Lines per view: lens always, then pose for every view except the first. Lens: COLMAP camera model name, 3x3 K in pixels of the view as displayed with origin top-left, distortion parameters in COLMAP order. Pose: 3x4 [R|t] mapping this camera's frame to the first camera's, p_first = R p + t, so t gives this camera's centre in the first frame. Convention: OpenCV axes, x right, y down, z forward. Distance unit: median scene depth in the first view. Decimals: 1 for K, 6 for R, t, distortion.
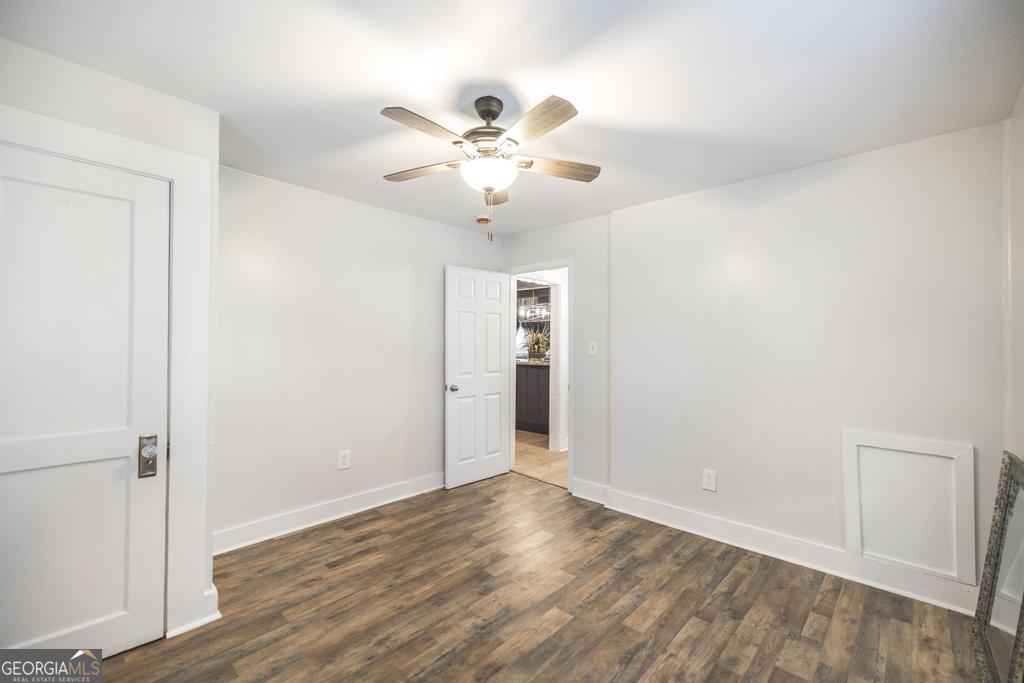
lens RADIAL K [[438.3, 0, 512.0], [0, 438.3, 341.5], [0, 0, 1]] dist [-0.001581, -0.000418]
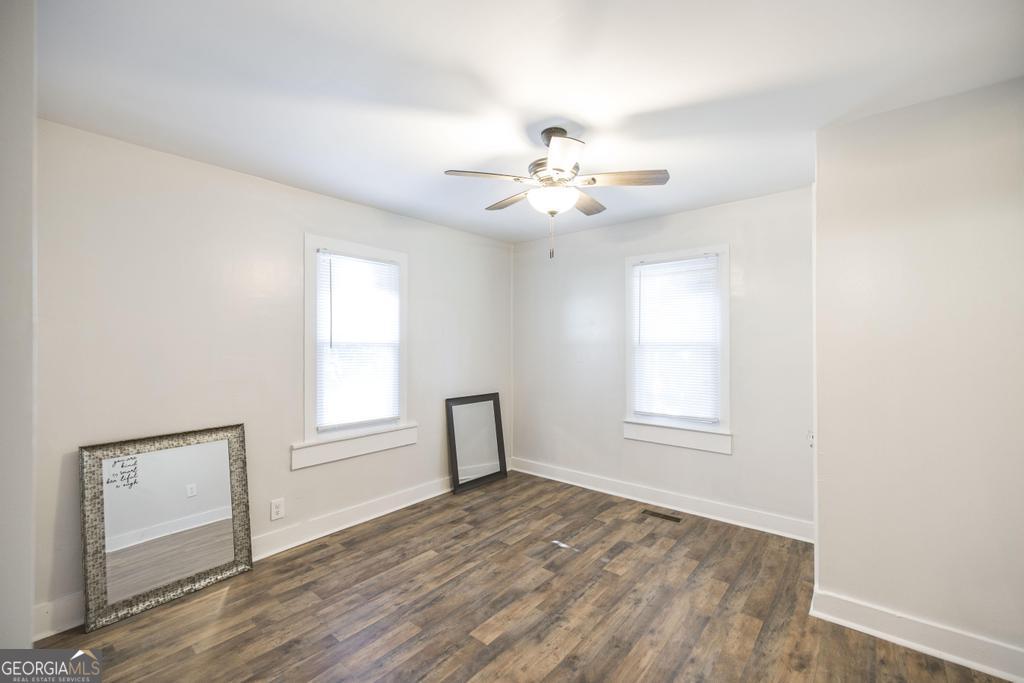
lens RADIAL K [[438.3, 0, 512.0], [0, 438.3, 341.5], [0, 0, 1]] dist [-0.001581, -0.000418]
pose [[-0.998357, -0.006975, -0.056877, 0.110438], [-0.006593, 0.999954, -0.006905, -0.008980], [0.056922, -0.006518, -0.998357, 2.054059]]
